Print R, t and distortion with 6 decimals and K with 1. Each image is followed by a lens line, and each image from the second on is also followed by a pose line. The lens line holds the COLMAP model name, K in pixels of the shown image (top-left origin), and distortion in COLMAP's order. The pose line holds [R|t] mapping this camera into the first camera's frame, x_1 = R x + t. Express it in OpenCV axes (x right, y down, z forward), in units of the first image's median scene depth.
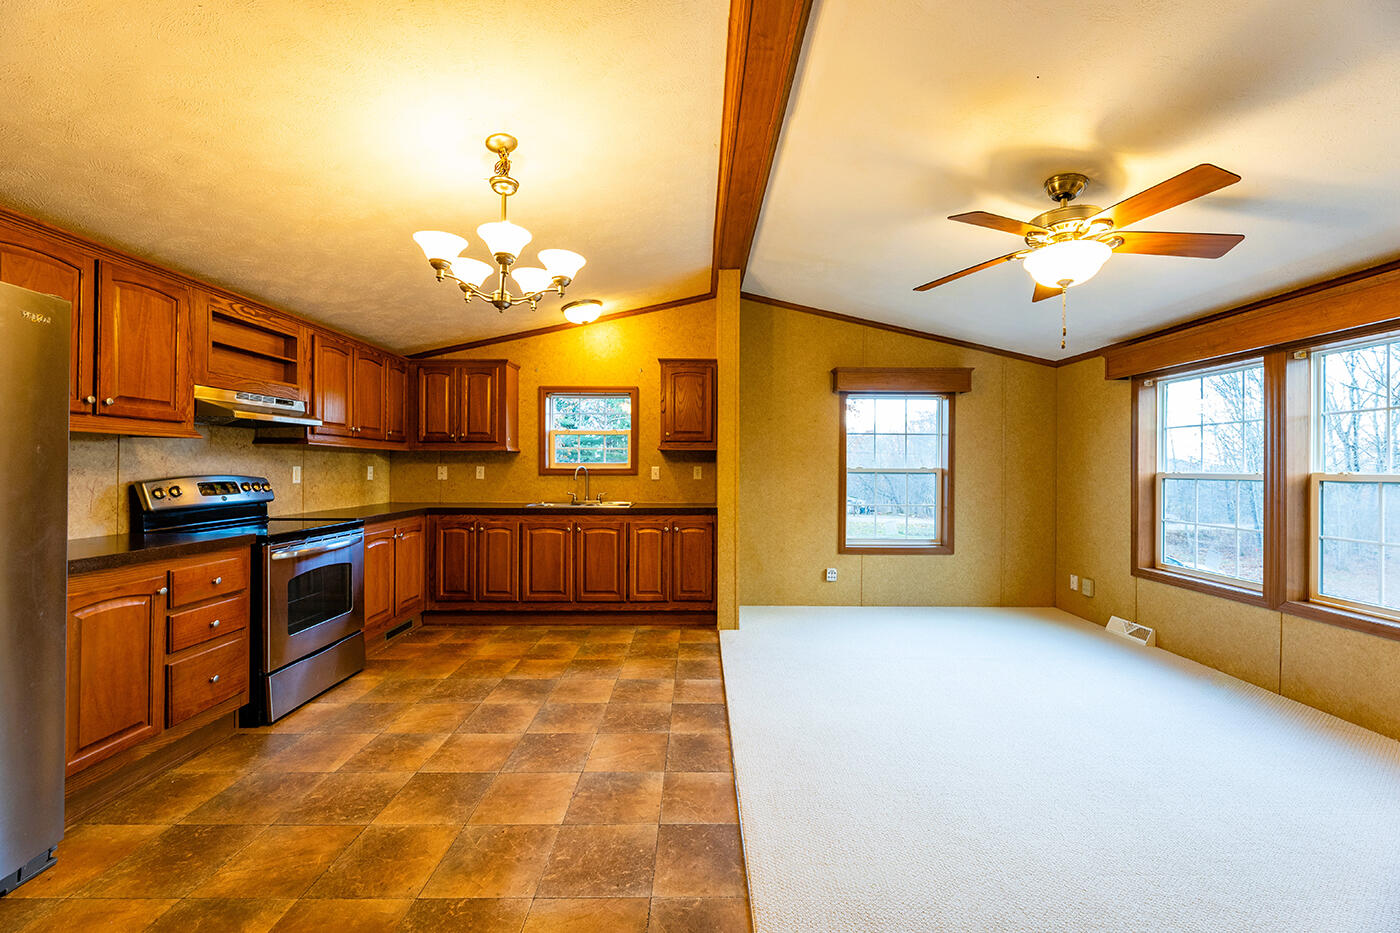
lens RADIAL K [[1889.9, 0, 700.0], [0, 1889.9, 466.5], [0, 0, 1]] dist [0.004154, 0.011334]
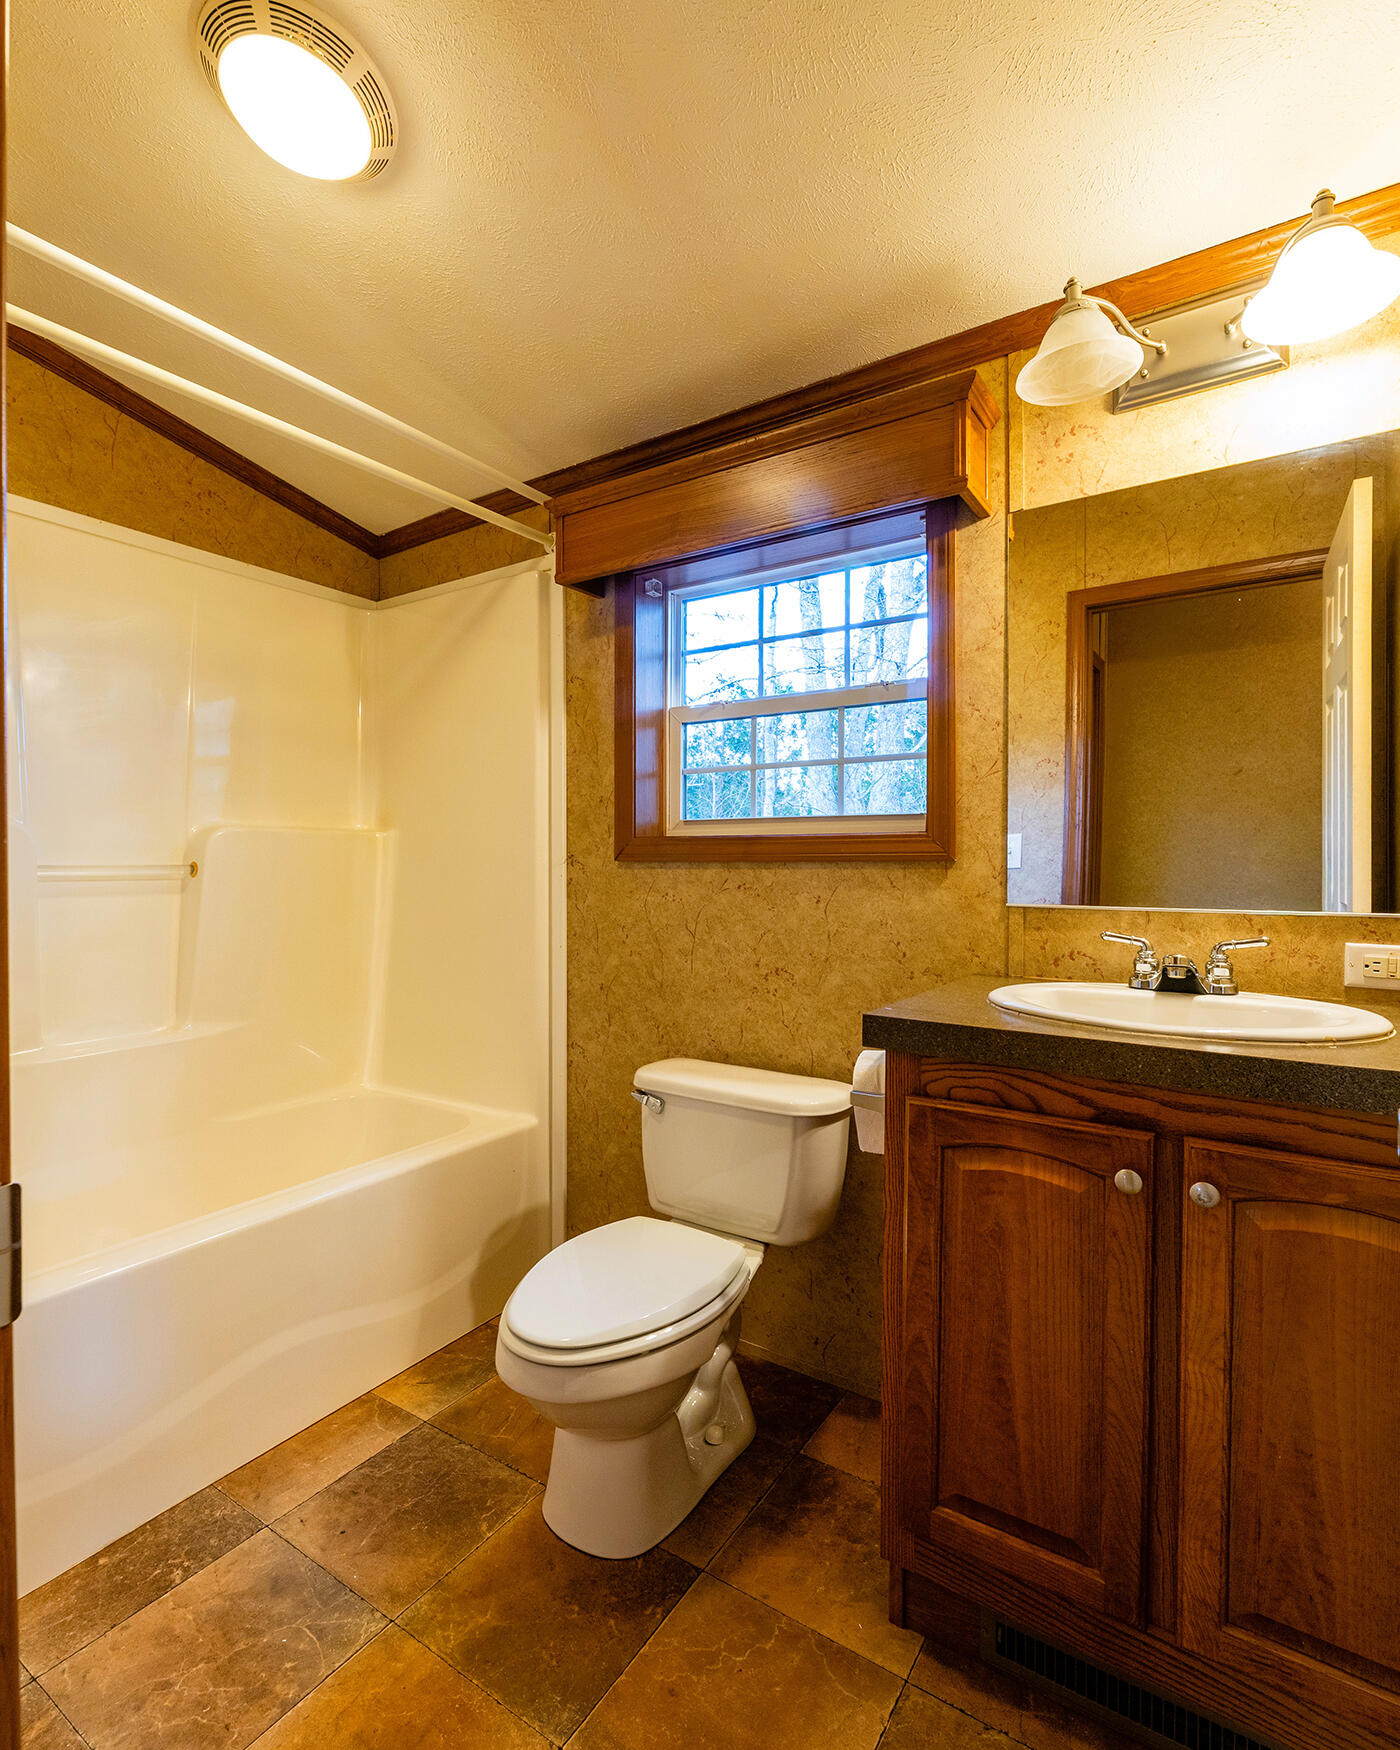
lens RADIAL K [[795.0, 0, 700.0], [0, 795.0, 875.0], [0, 0, 1]] dist [-0.002173, -0.000191]
pose [[-0.520912, 0.022527, -0.853313, -0.001852], [0.006700, 0.999729, 0.022302, 0.002634], [0.853584, 0.005900, -0.520921, 1.124080]]
